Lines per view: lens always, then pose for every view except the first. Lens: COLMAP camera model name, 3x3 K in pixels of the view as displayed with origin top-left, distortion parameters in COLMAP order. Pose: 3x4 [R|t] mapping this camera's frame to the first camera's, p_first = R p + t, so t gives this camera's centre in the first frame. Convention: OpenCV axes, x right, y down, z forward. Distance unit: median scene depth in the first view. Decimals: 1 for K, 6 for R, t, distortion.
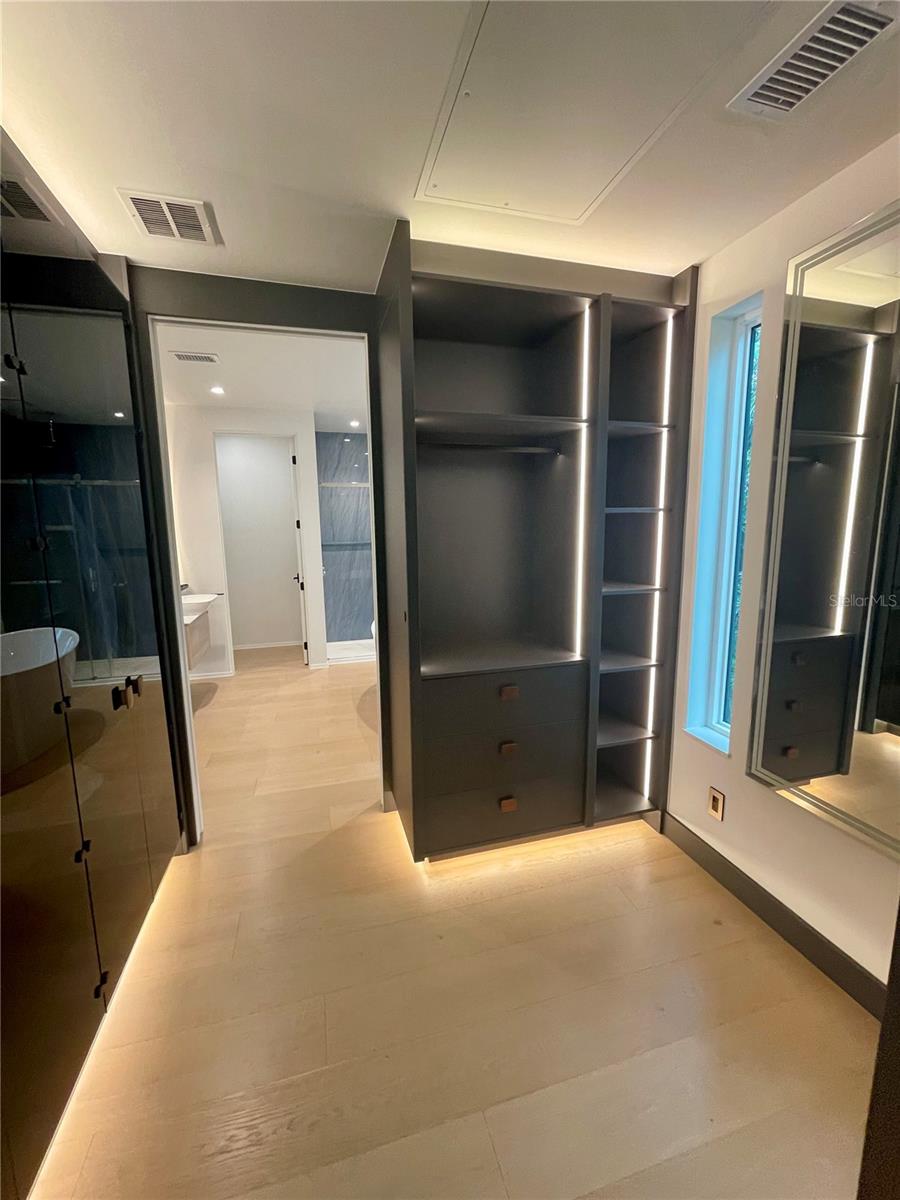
lens RADIAL K [[487.3, 0, 450.0], [0, 487.3, 600.0], [0, 0, 1]] dist [-0.000175, -0.000354]
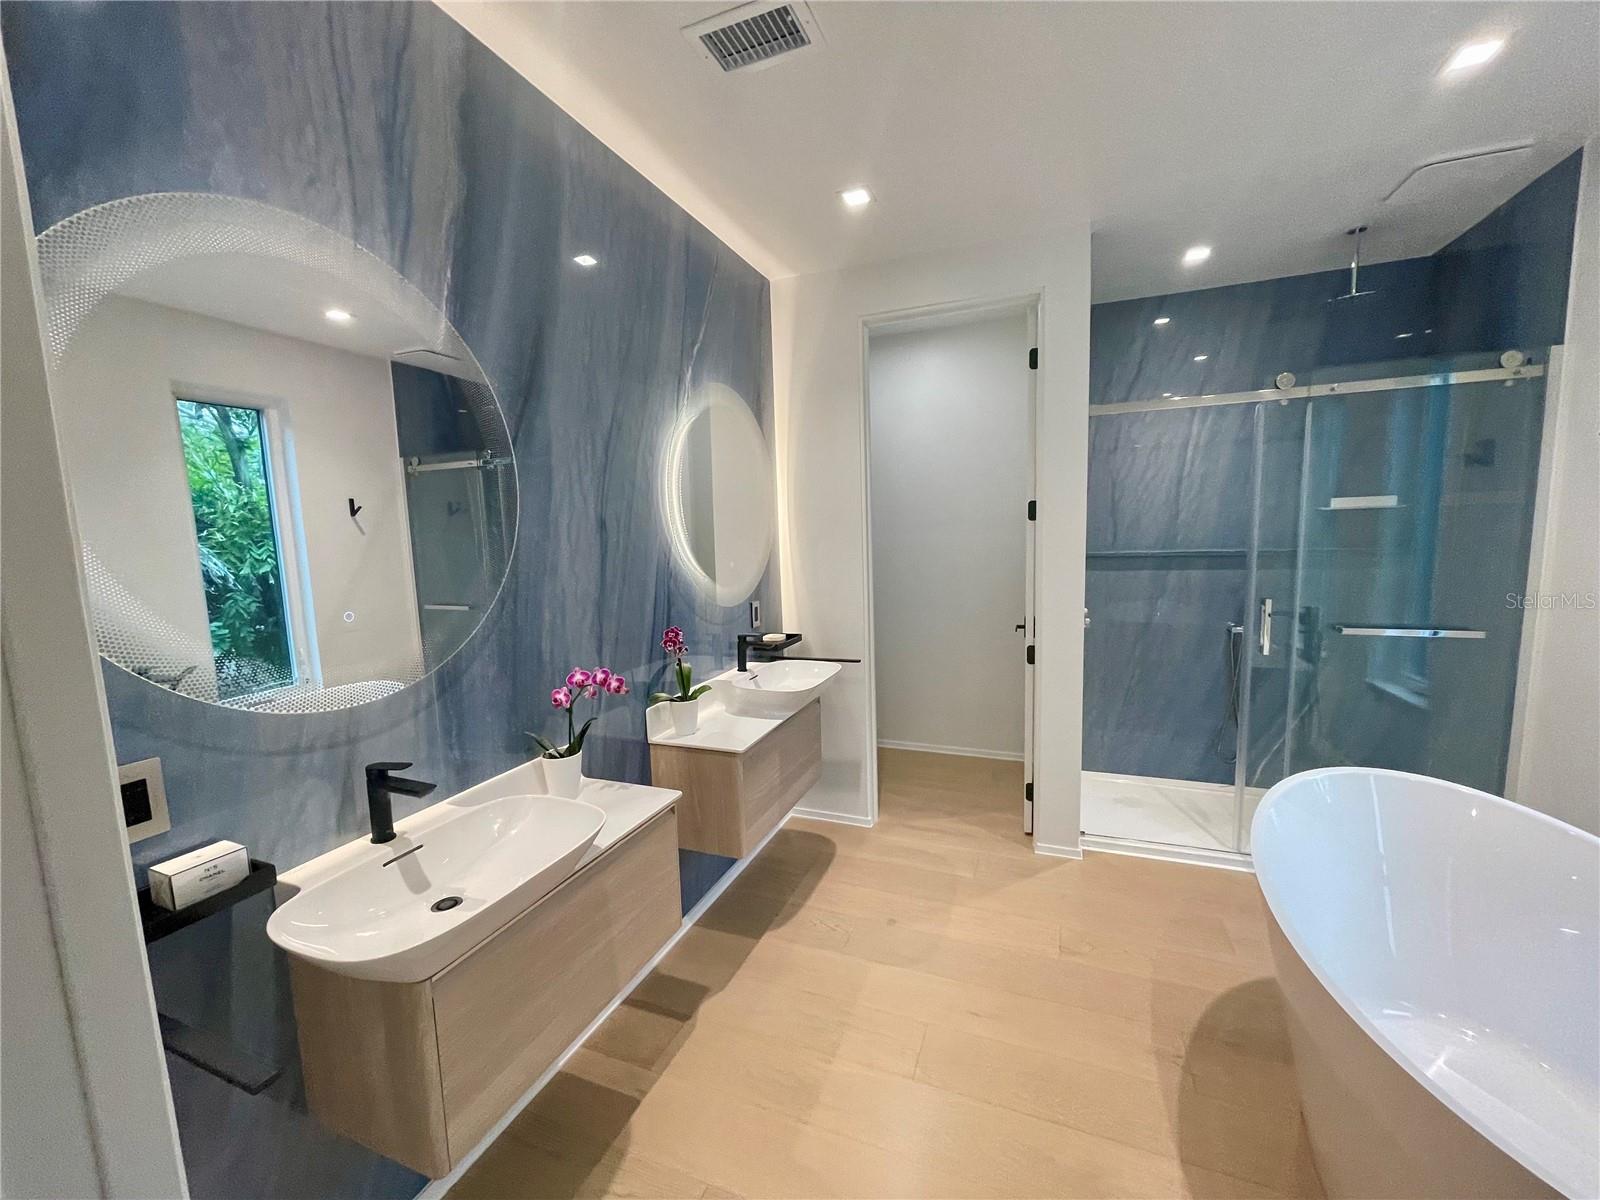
lens RADIAL K [[649.7, 0, 795.2], [0, 649.7, 603.6], [0, 0, 1]] dist [-0.000175, -0.000354]
pose [[0.786440, 0.061000, -0.614647, -0.121690], [-0.073560, 0.997279, 0.004854, -0.062516], [0.613271, 0.041396, 0.788787, 0.432309]]
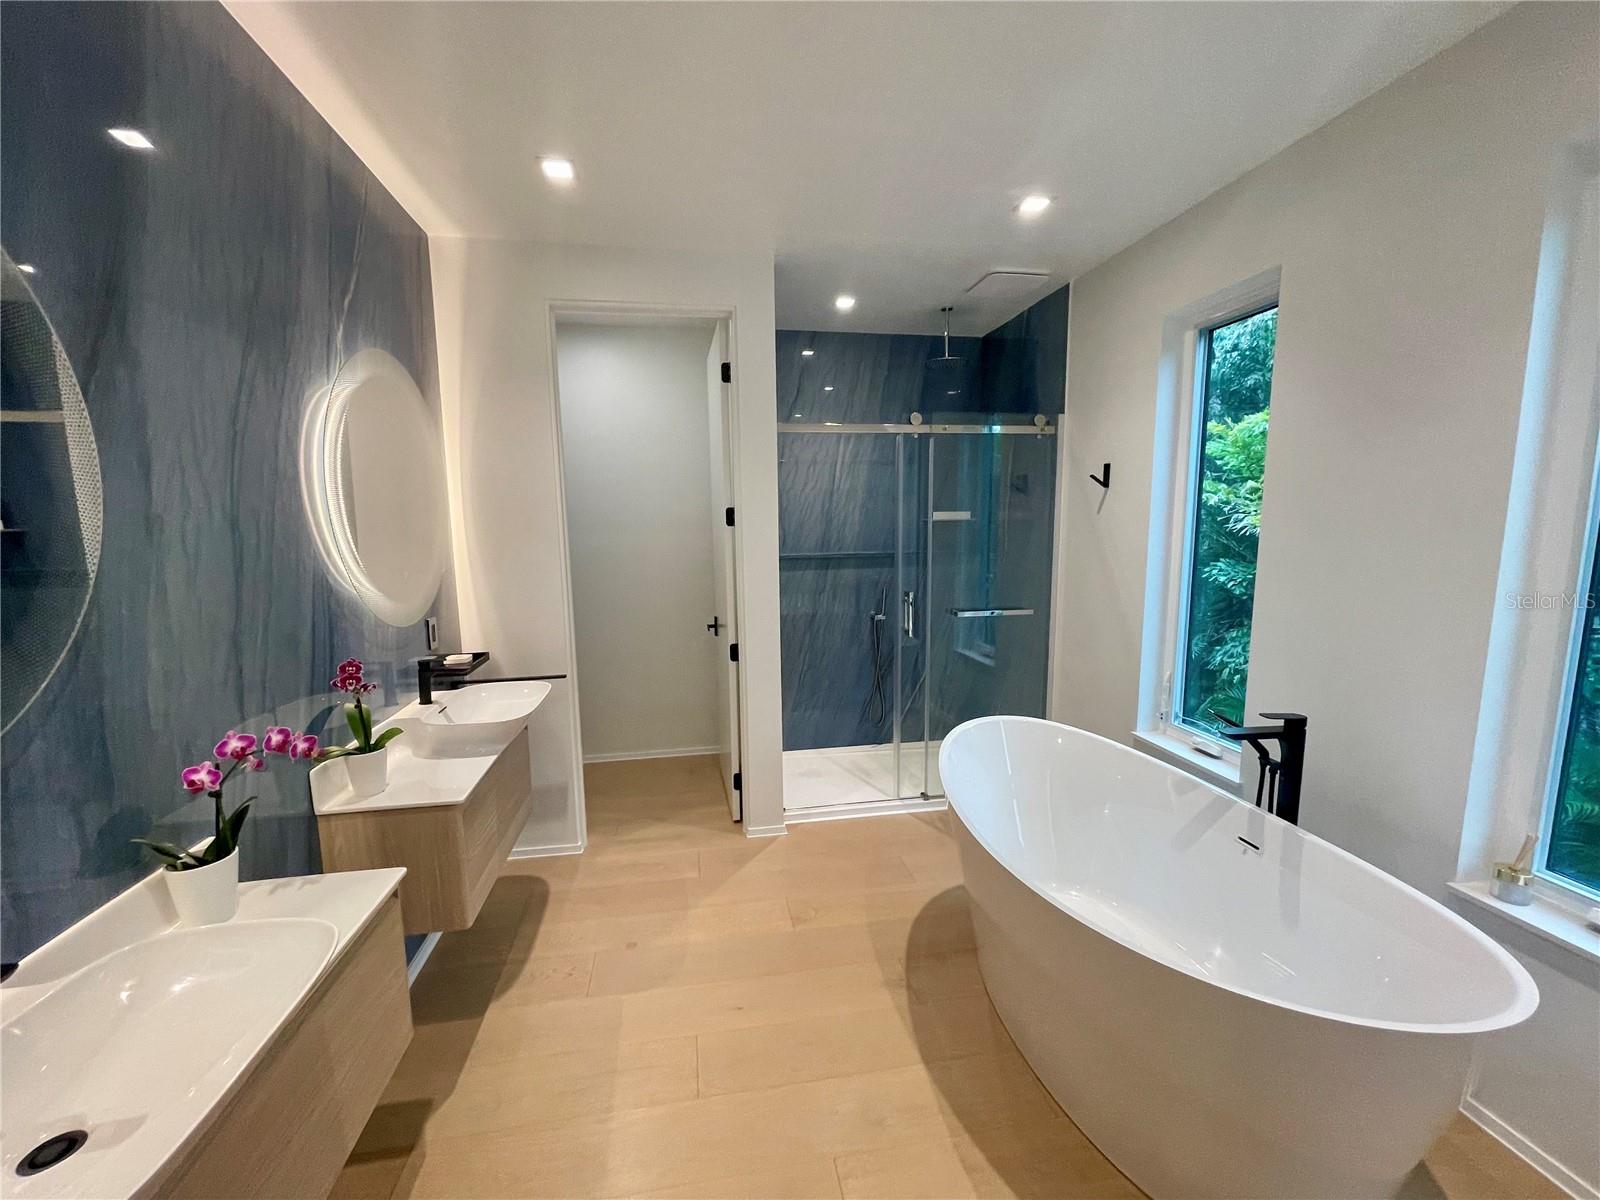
lens RADIAL K [[649.7, 0, 795.2], [0, 649.7, 603.6], [0, 0, 1]] dist [-0.000175, -0.000354]
pose [[0.994053, 0.015132, -0.107839, -0.186853], [-0.017438, 0.999638, -0.020470, -0.064555], [0.107490, 0.022229, 0.993958, 0.416314]]
